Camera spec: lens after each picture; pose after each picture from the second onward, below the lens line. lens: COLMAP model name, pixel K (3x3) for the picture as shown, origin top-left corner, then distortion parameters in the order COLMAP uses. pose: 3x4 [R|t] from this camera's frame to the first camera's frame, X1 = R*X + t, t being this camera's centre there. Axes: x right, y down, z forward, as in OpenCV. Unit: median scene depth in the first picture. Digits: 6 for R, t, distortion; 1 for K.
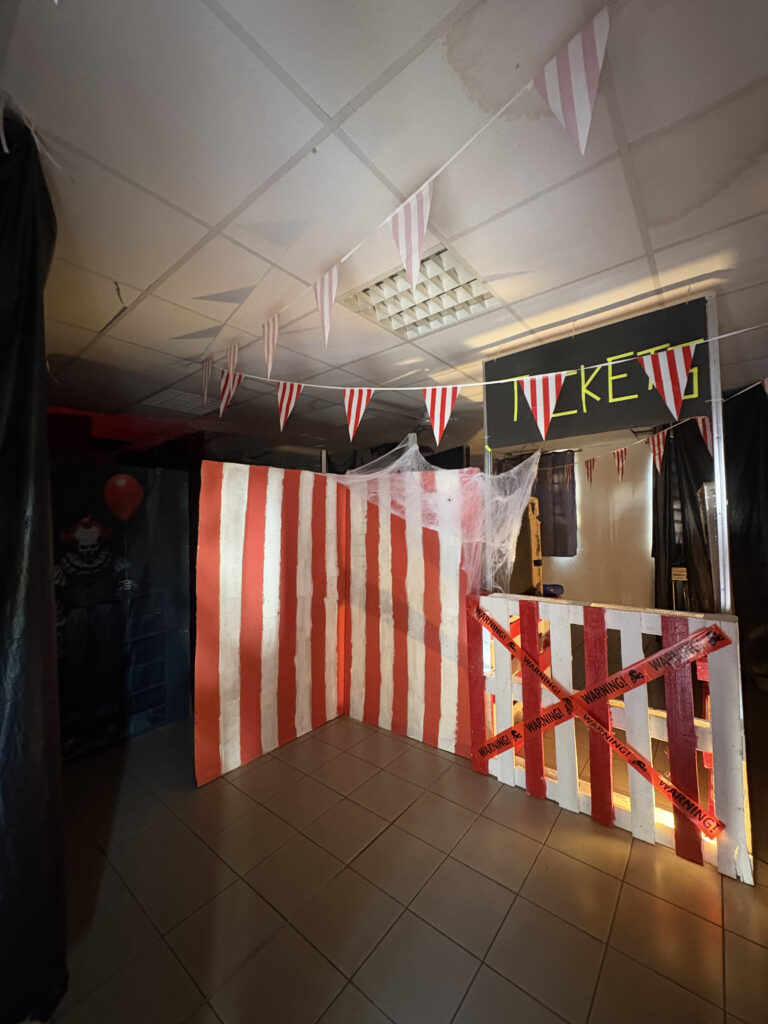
lens RADIAL K [[406.5, 0, 383.5], [0, 406.5, 504.6], [0, 0, 1]] dist [0.003704, -0.000344]
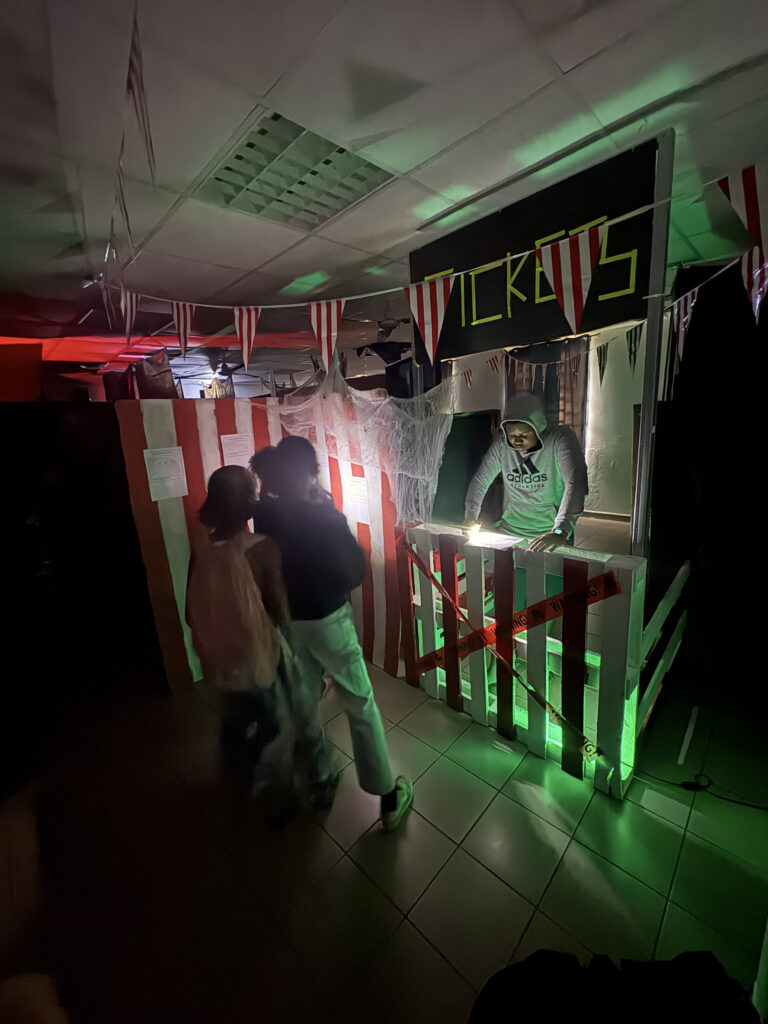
lens RADIAL K [[406.5, 0, 382.9], [0, 406.5, 505.1], [0, 0, 1]] dist [0.003704, -0.000344]
pose [[0.994027, -0.034465, -0.103554, 0.374467], [0.059907, 0.965413, 0.253748, -0.101645], [0.091227, -0.258436, 0.961711, 0.108727]]
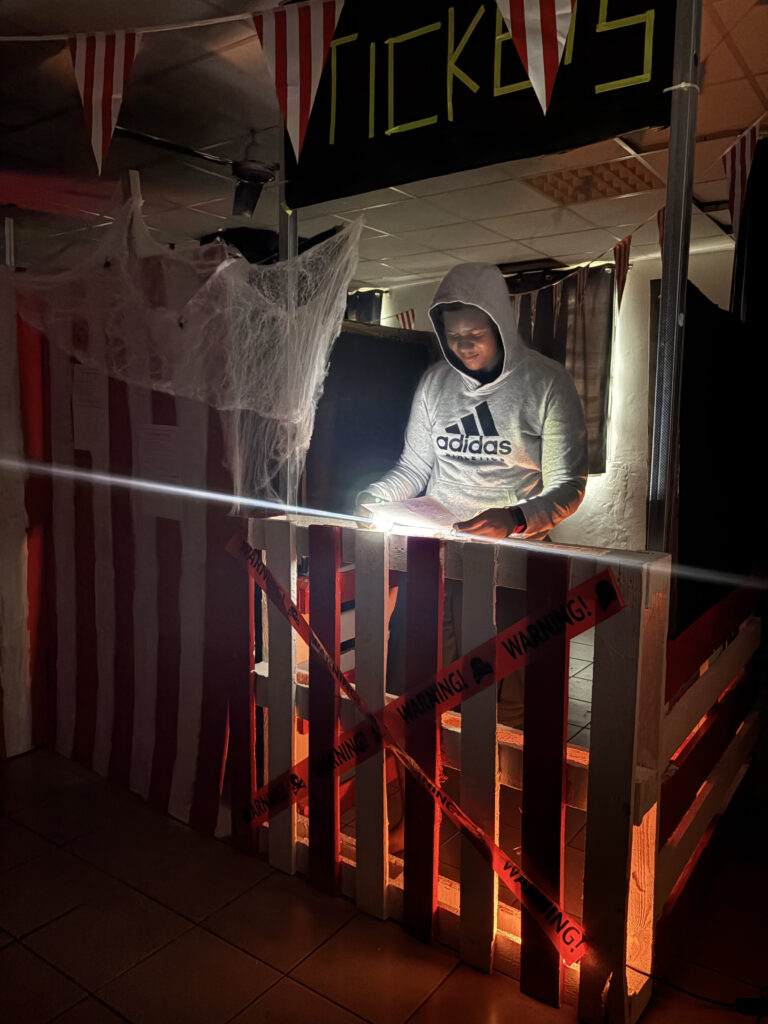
lens RADIAL K [[774.4, 0, 375.6], [0, 774.4, 495.6], [0, 0, 1]] dist [0.040161, -0.034766]
pose [[0.998103, 0.020861, 0.057930, 0.442345], [-0.029252, 0.988552, 0.148019, 0.072947], [-0.054179, -0.149433, 0.987286, 0.096852]]
